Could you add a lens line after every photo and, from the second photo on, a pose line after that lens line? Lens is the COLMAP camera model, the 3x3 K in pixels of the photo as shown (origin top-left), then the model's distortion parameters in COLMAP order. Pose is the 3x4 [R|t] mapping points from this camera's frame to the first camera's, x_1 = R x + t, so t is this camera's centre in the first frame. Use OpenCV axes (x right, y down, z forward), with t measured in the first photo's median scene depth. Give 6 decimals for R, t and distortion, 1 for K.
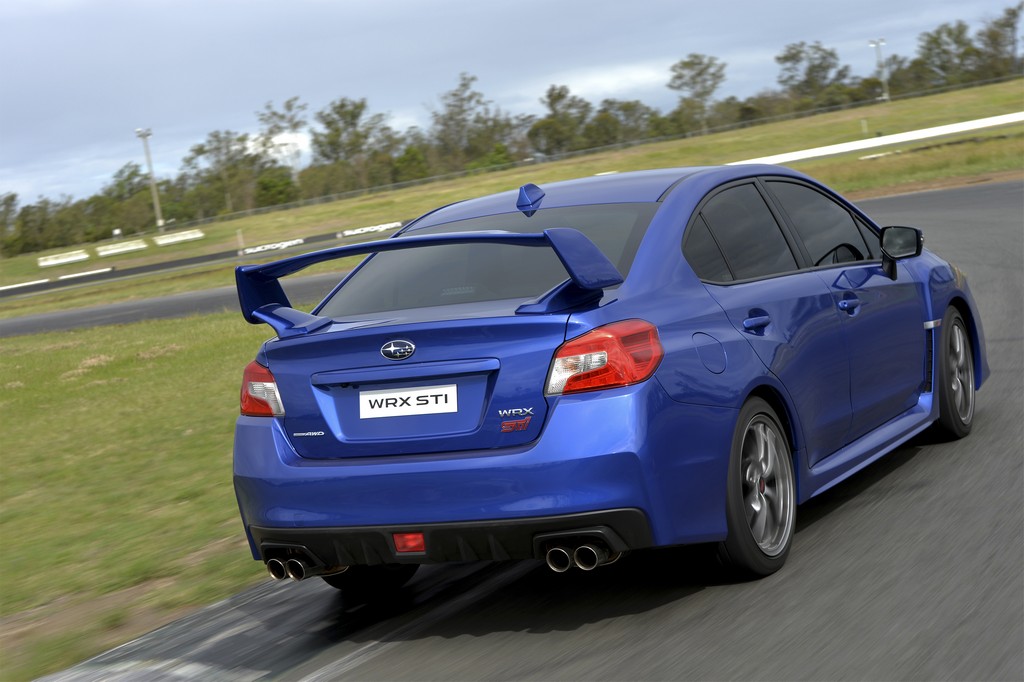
lens RADIAL K [[2144.4, 0, 512.0], [0, 2144.4, 341.0], [0, 0, 1]] dist [-0.090366, -0.209365]
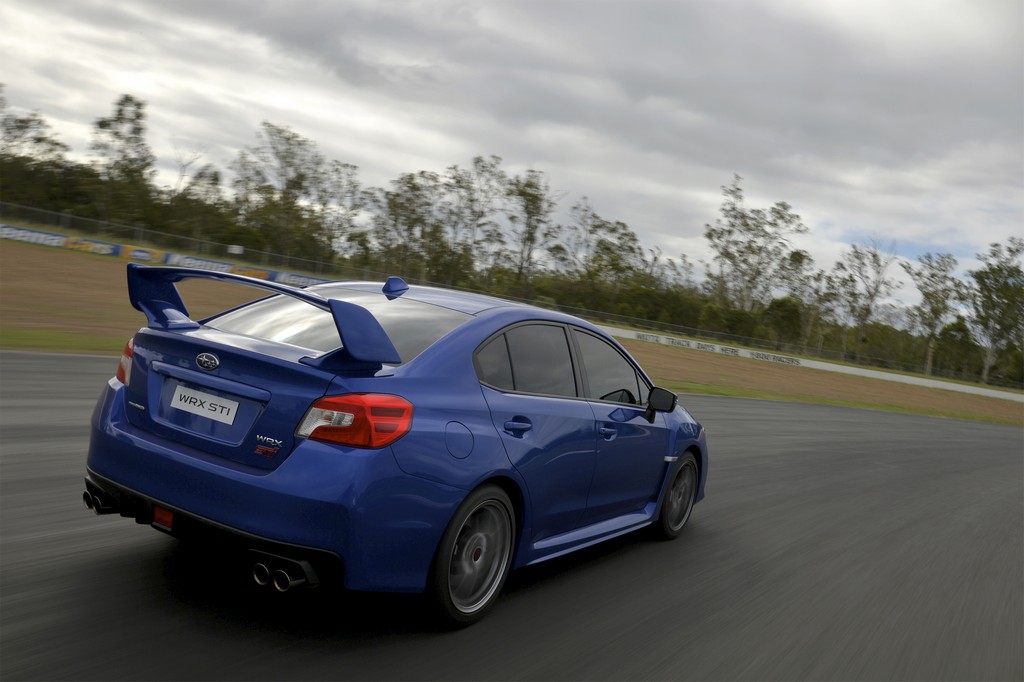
lens RADIAL K [[899.7, 0, 512.0], [0, 899.7, 341.0], [0, 0, 1]] dist [-0.003861, 0.001639]
pose [[0.953234, 0.297466, -0.053468, 0.128690], [-0.299610, 0.953314, -0.037778, -0.037437], [0.039734, 0.052031, 0.997855, 0.472223]]
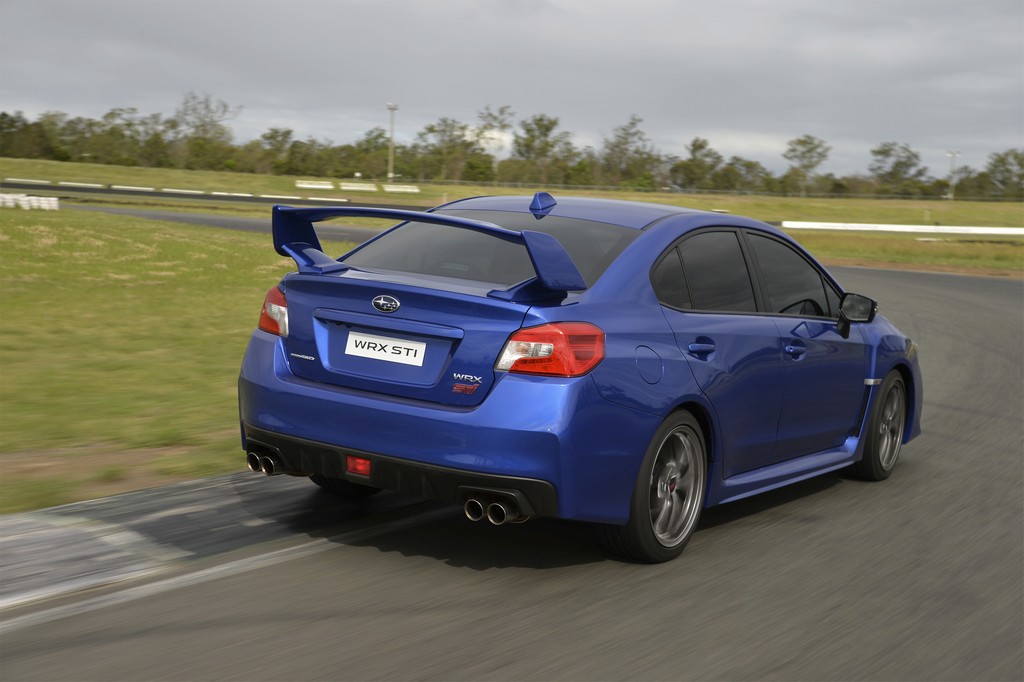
lens RADIAL K [[1570.6, 0, 512.0], [0, 1570.6, 341.0], [0, 0, 1]] dist [0.342042, 0.100078]
pose [[0.972934, 0.221499, -0.065853, 0.071661], [-0.219917, 0.975043, 0.030474, -0.016601], [0.070960, -0.015167, 0.997364, 0.136480]]
